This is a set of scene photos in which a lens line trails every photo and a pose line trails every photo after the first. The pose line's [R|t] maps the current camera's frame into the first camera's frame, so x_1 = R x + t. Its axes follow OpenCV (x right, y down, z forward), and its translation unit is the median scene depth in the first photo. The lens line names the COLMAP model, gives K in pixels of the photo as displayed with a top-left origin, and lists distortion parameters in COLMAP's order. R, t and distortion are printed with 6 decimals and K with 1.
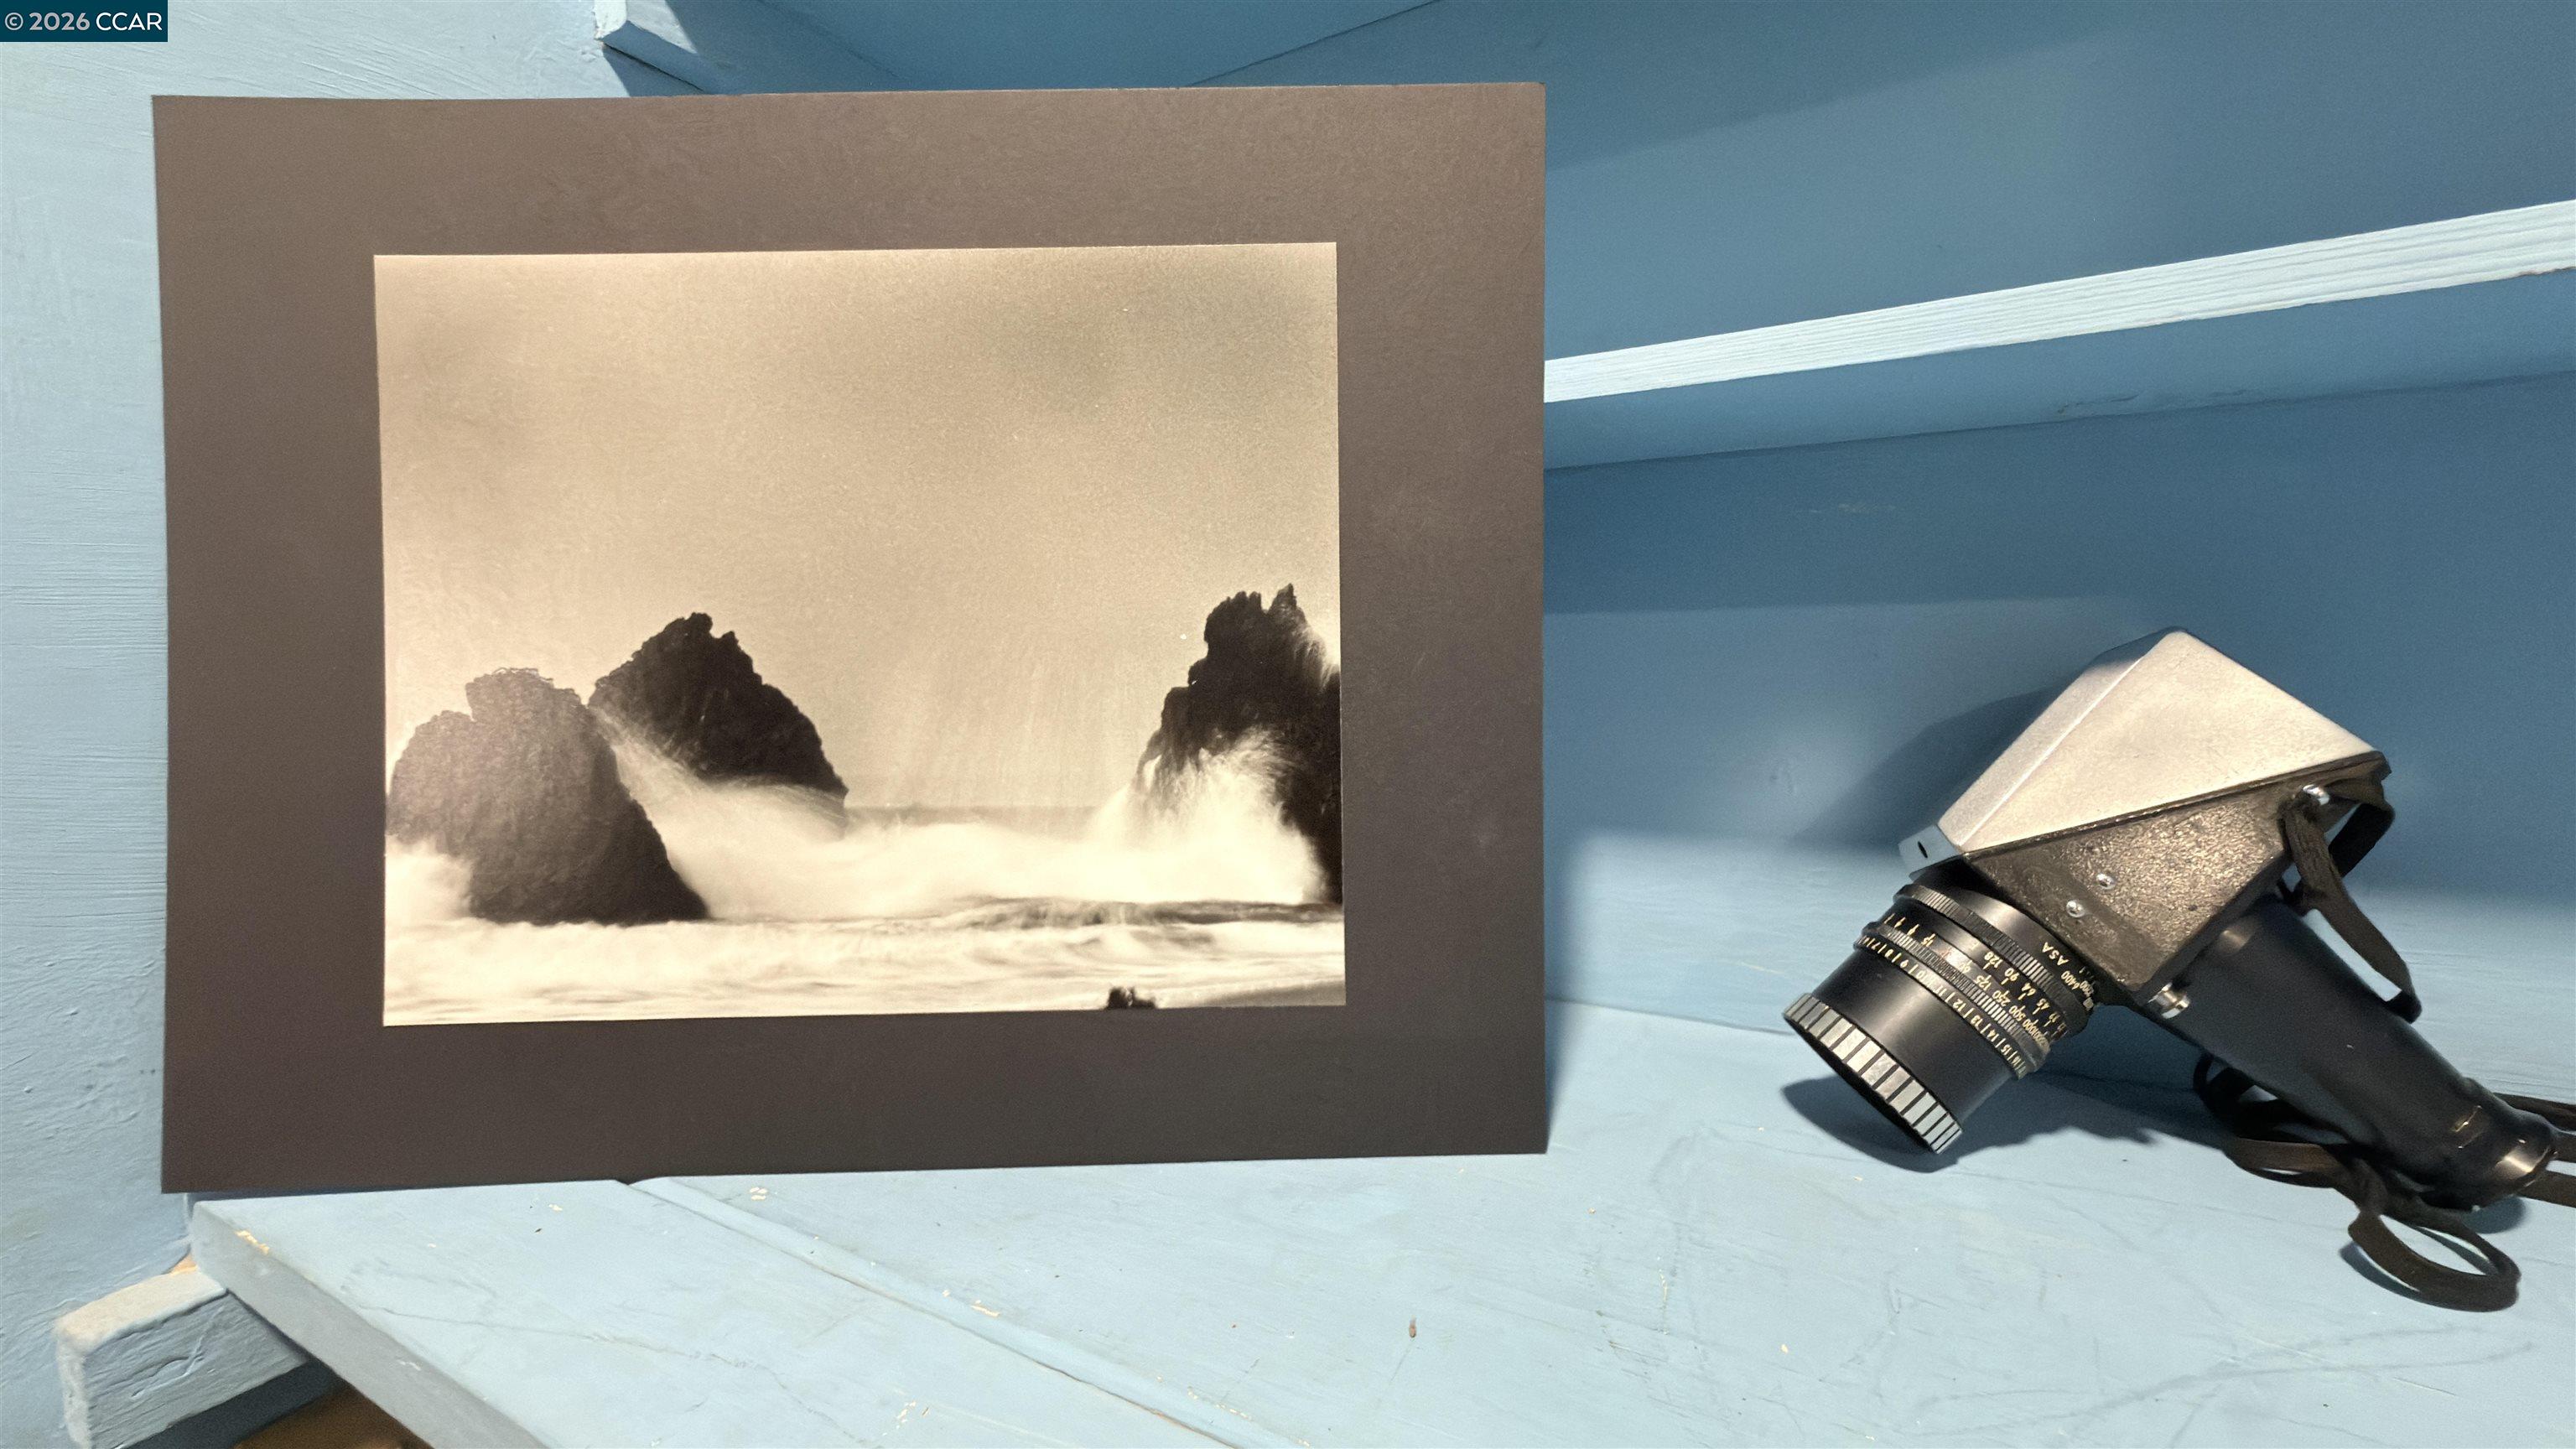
lens RADIAL K [[1028.9, 0, 1287.1], [0, 1028.9, 731.6], [0, 0, 1]] dist [-0.001880, 0.000732]
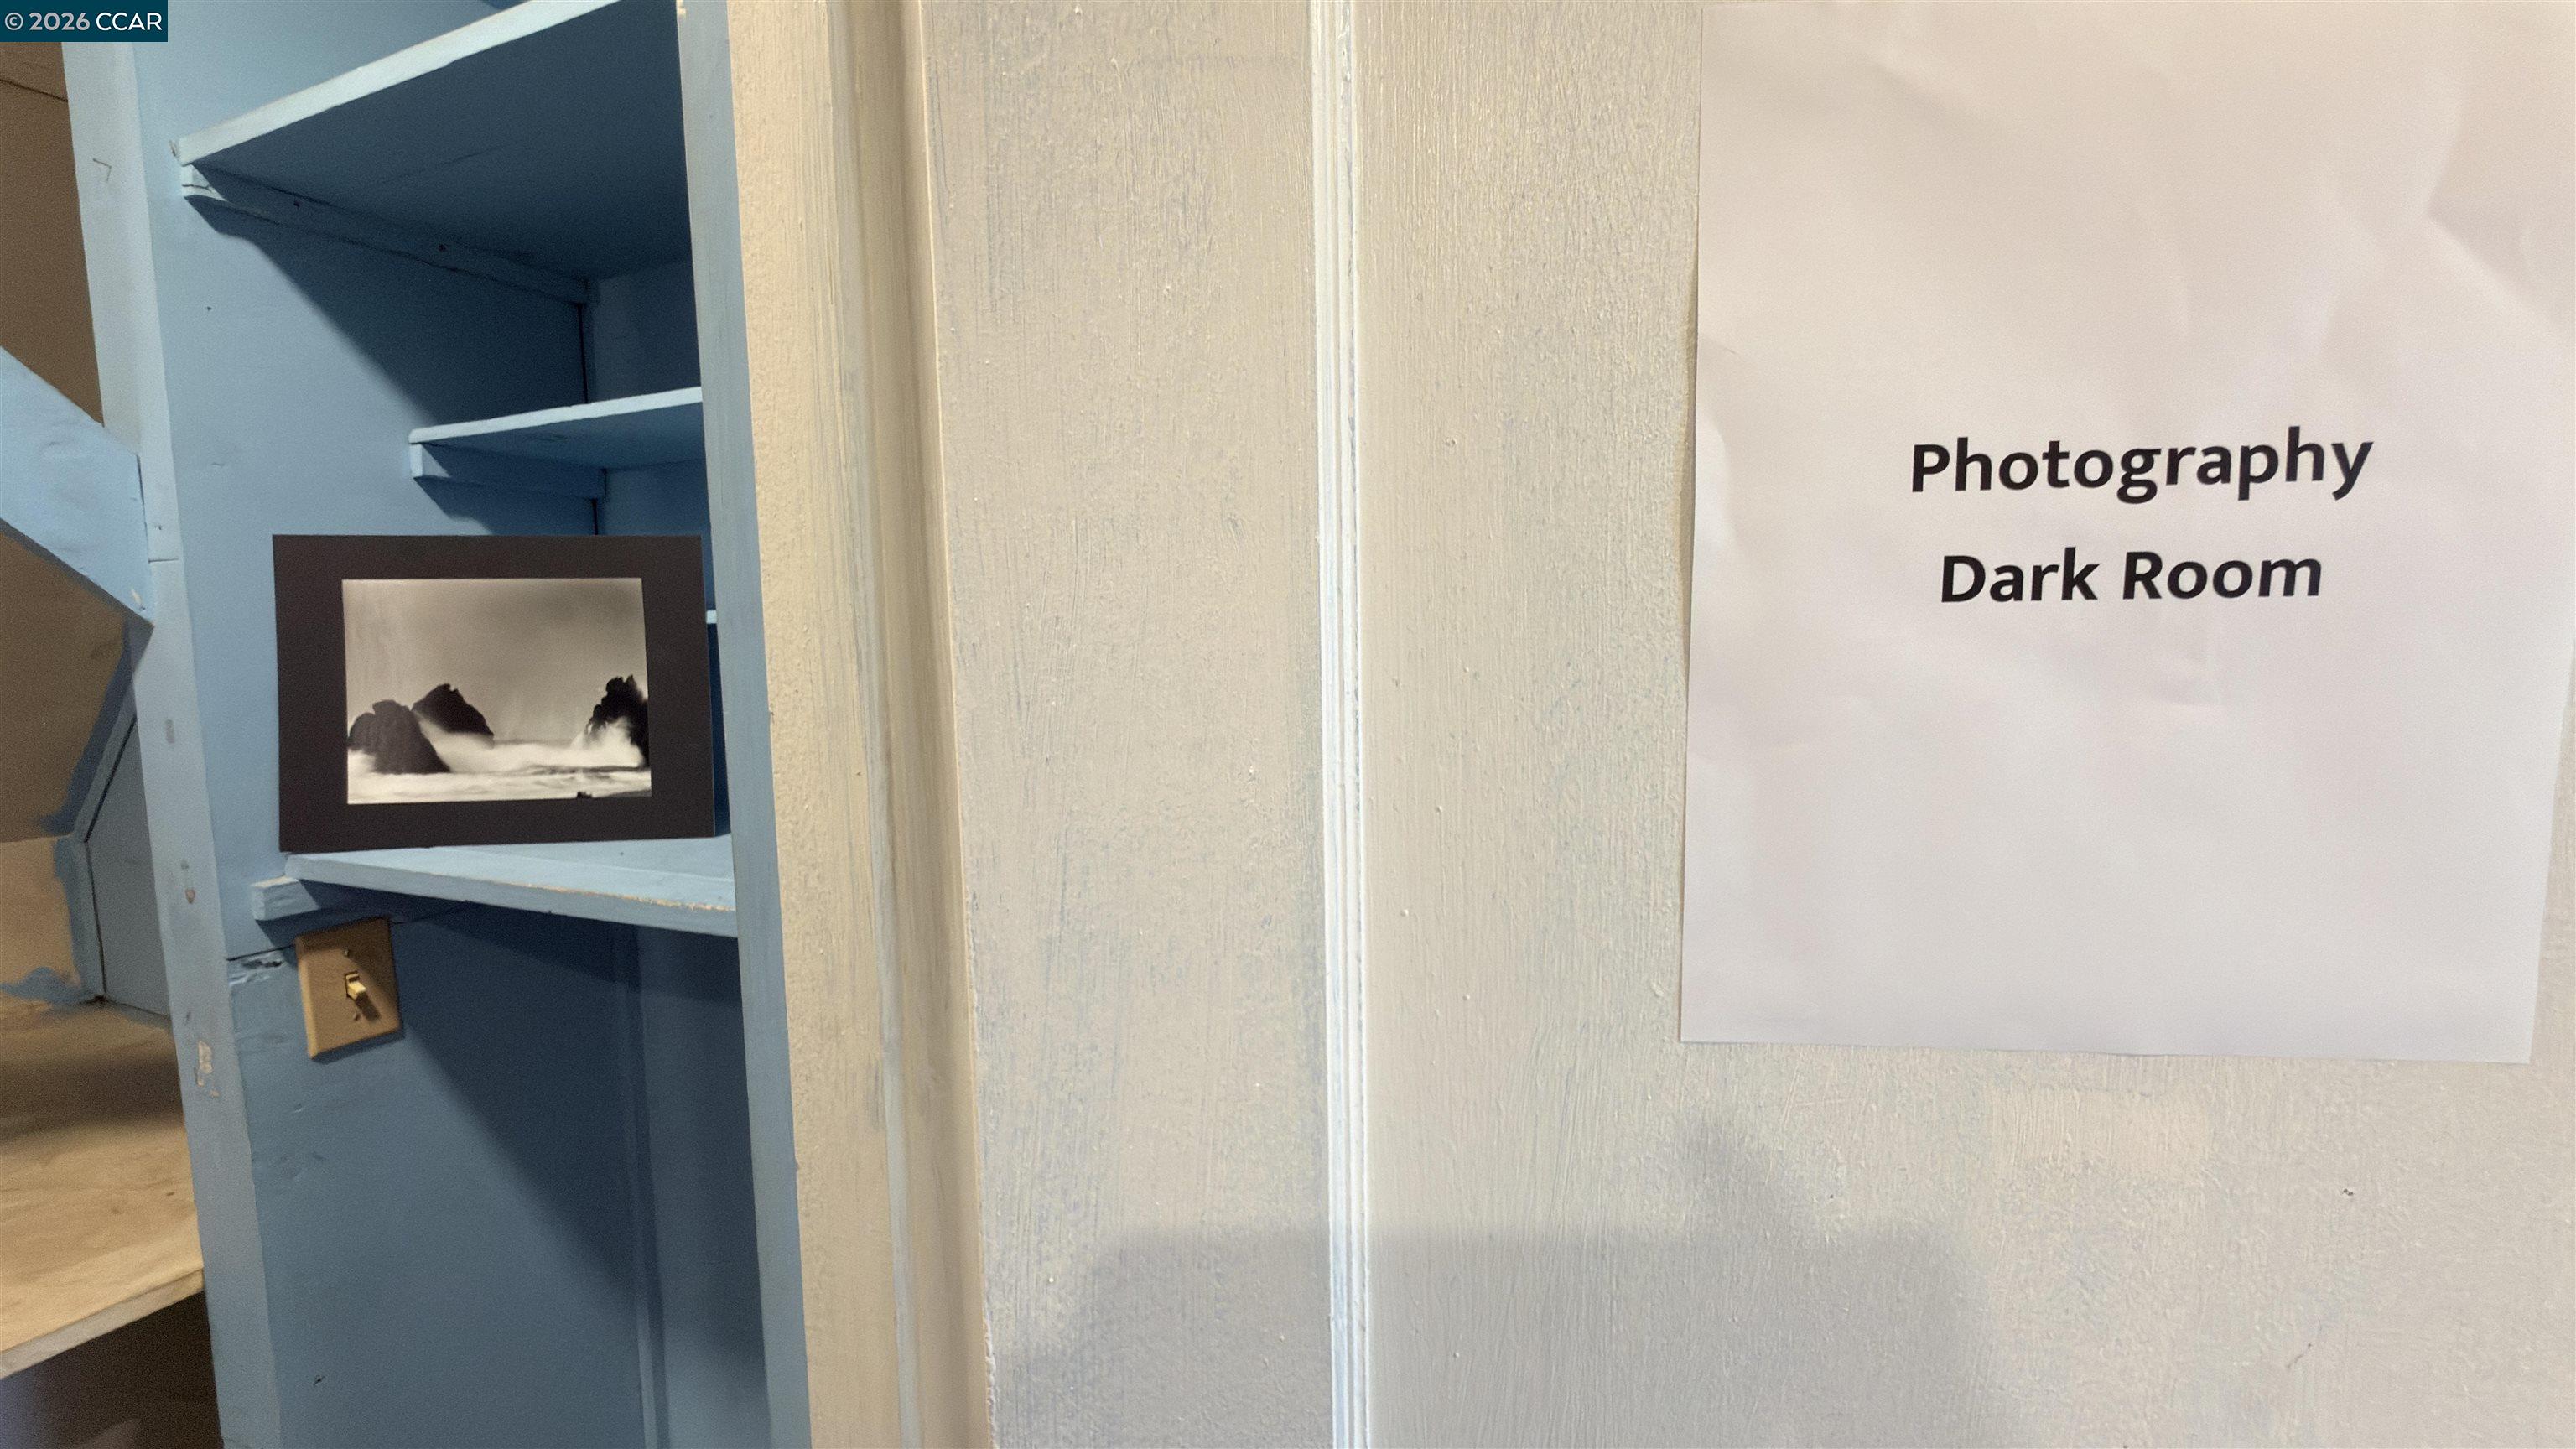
lens RADIAL K [[1028.9, 0, 1289.7], [0, 1028.9, 721.5], [0, 0, 1]] dist [-0.001880, 0.000732]
pose [[0.993556, -0.006826, 0.113136, 1.815146], [0.006421, 0.999972, 0.003948, 0.016704], [-0.113160, -0.003196, 0.993572, -2.697924]]
